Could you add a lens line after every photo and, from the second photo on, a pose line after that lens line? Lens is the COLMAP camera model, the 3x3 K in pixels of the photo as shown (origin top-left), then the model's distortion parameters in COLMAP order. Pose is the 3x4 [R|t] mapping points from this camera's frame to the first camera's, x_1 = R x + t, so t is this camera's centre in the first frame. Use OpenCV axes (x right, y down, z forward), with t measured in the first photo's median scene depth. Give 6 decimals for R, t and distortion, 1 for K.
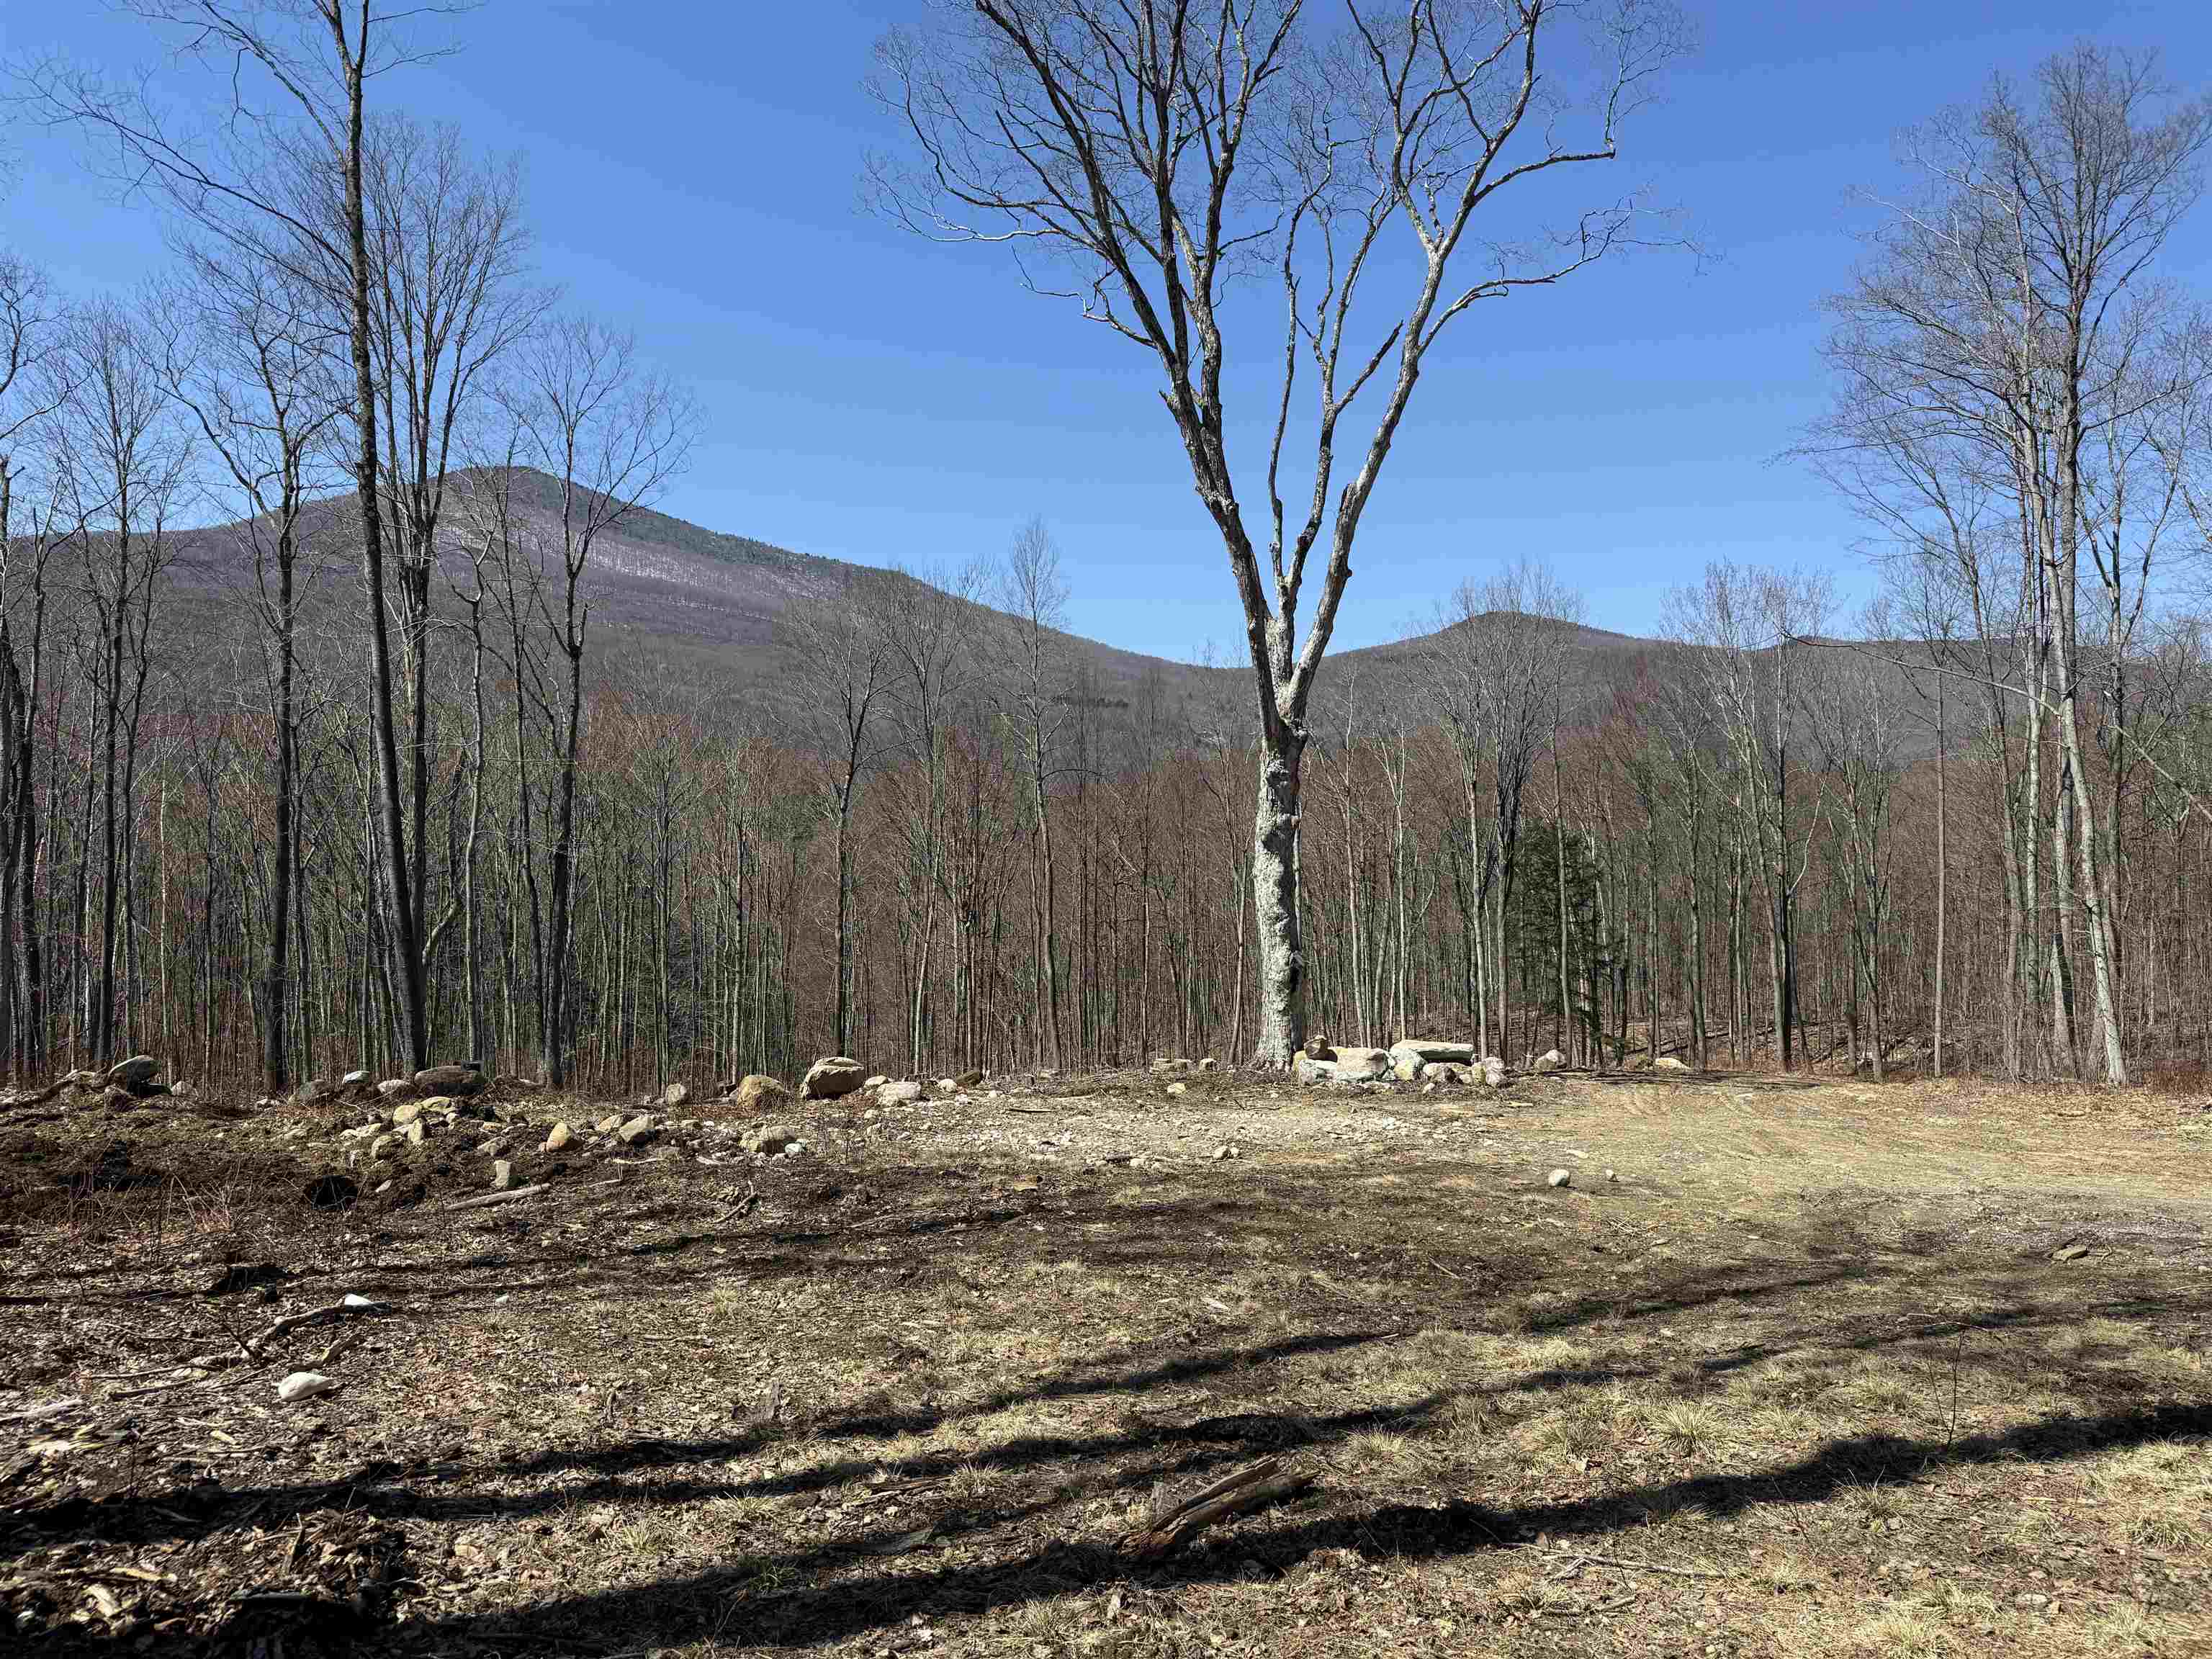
lens RADIAL K [[1575.3, 0, 1087.7], [0, 1575.3, 823.1], [0, 0, 1]] dist [0.017880, -0.032836]
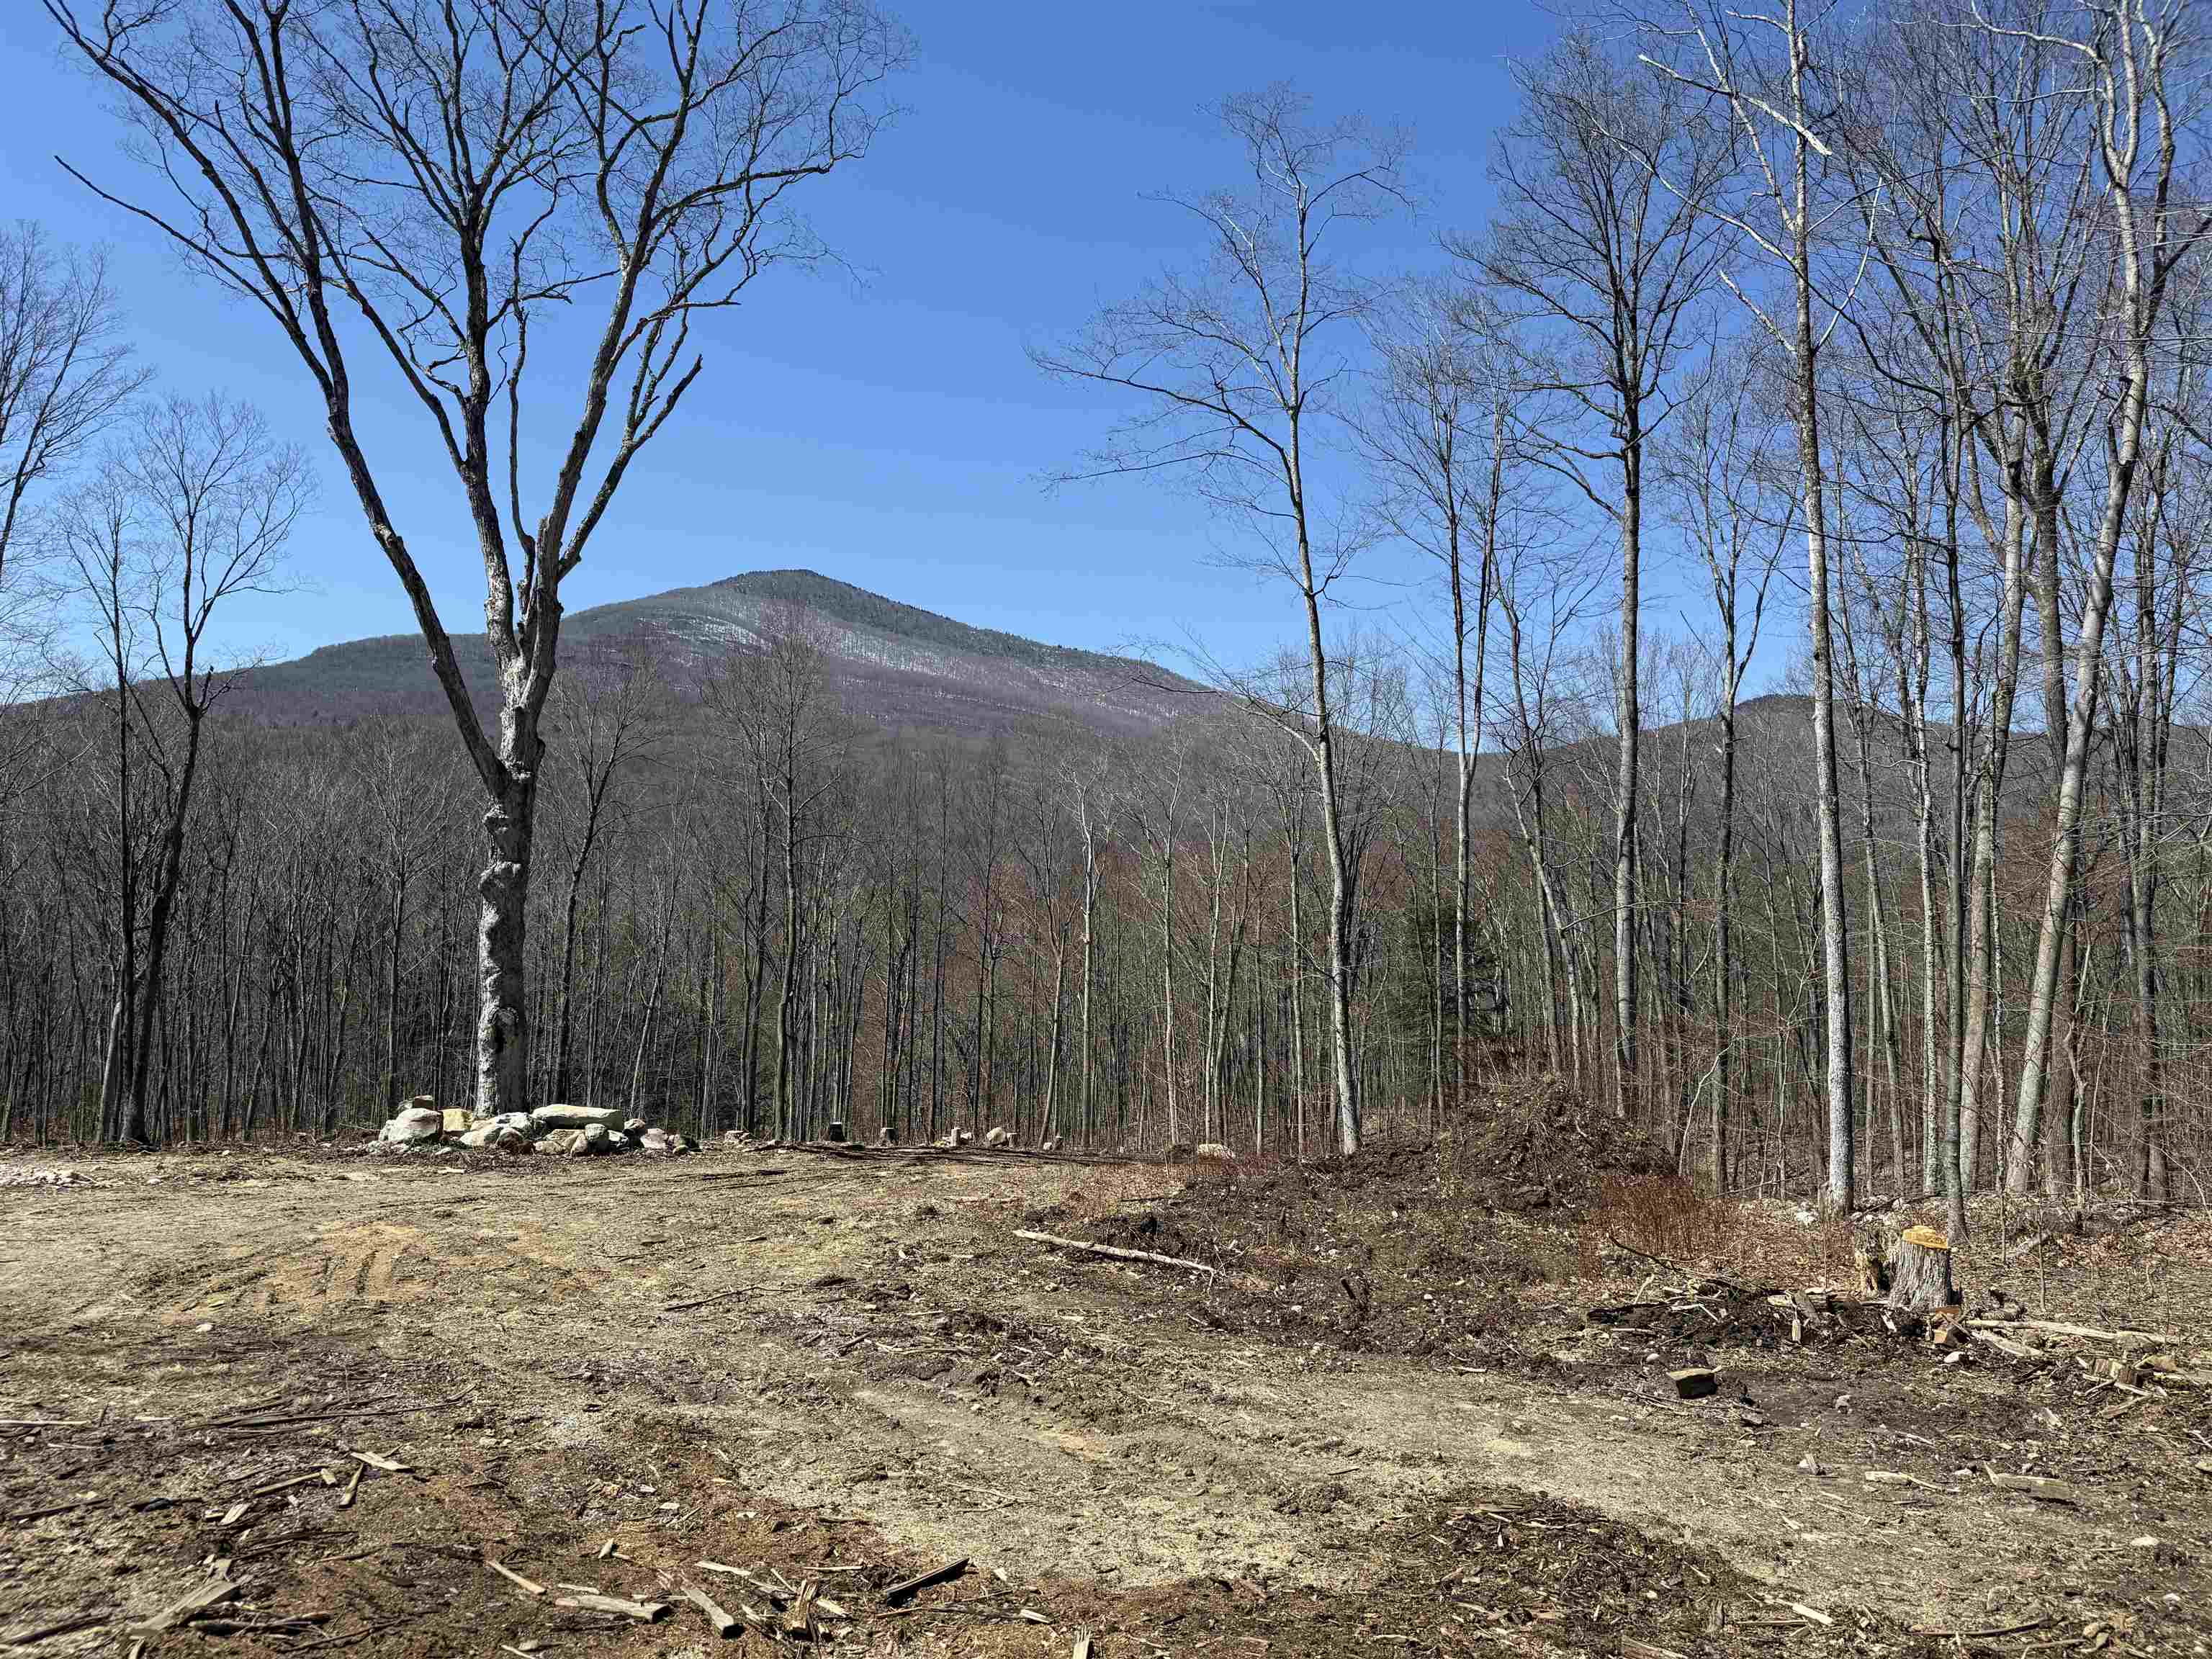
lens RADIAL K [[1575.3, 0, 1112.5], [0, 1575.3, 810.0], [0, 0, 1]] dist [0.017880, -0.032836]
pose [[0.987442, 0.005694, -0.157878, 0.635498], [-0.016011, 0.997811, -0.064156, 0.017959], [0.157167, 0.065878, 0.985372, 0.116301]]
